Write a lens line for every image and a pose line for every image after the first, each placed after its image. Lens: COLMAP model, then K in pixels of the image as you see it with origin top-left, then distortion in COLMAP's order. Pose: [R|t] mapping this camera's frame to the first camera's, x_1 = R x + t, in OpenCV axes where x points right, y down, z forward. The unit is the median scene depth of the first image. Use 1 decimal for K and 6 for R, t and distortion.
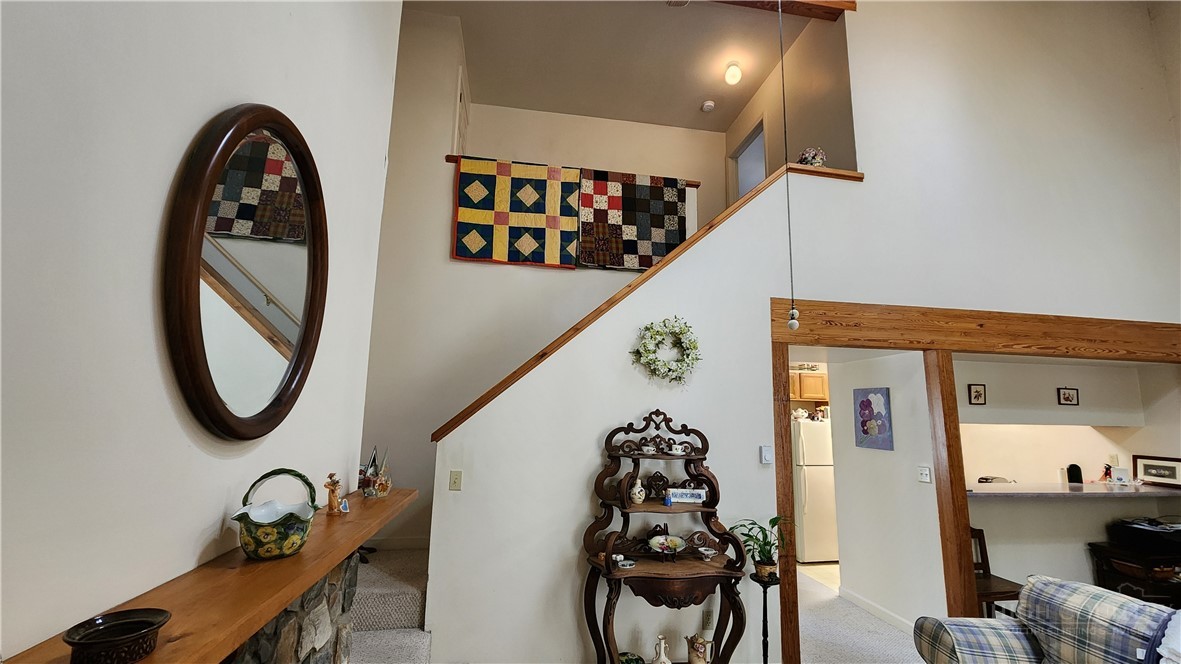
lens RADIAL K [[484.2, 0, 594.2], [0, 484.2, 339.9], [0, 0, 1]] dist [0.001155, 0.000128]
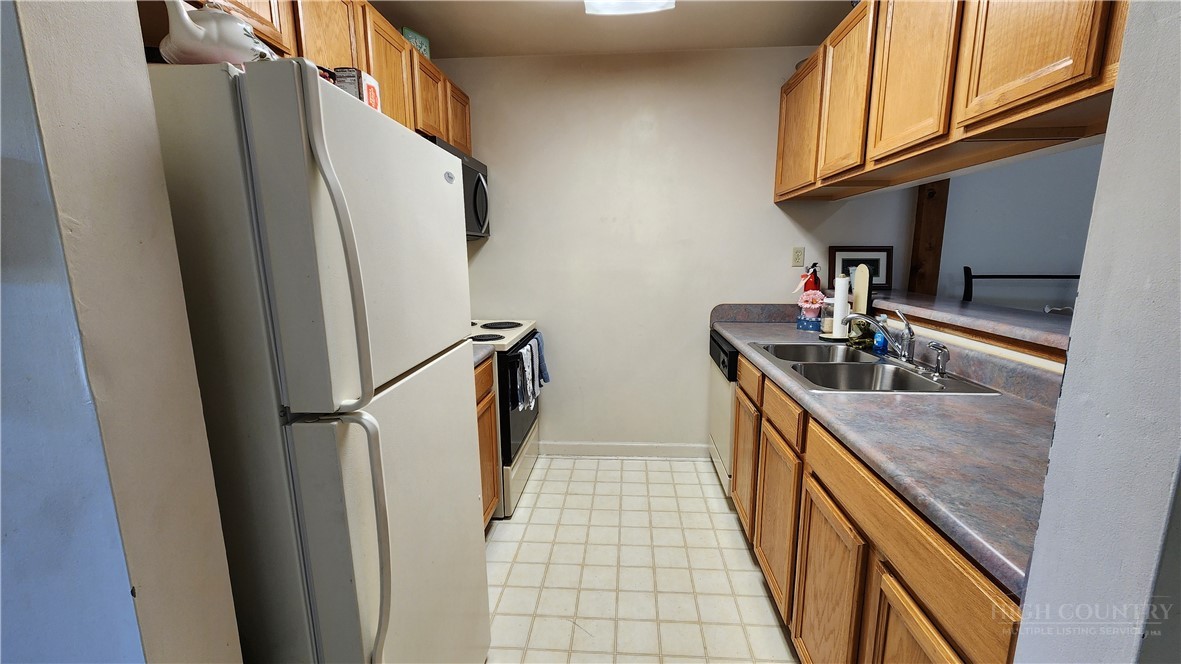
lens RADIAL K [[484.2, 0, 594.2], [0, 484.2, 339.9], [0, 0, 1]] dist [0.001155, 0.000128]
pose [[0.232238, -0.194192, 0.953077, 0.463699], [-0.136377, 0.963687, 0.229585, 0.290155], [-0.963051, -0.183296, 0.197321, 1.325904]]
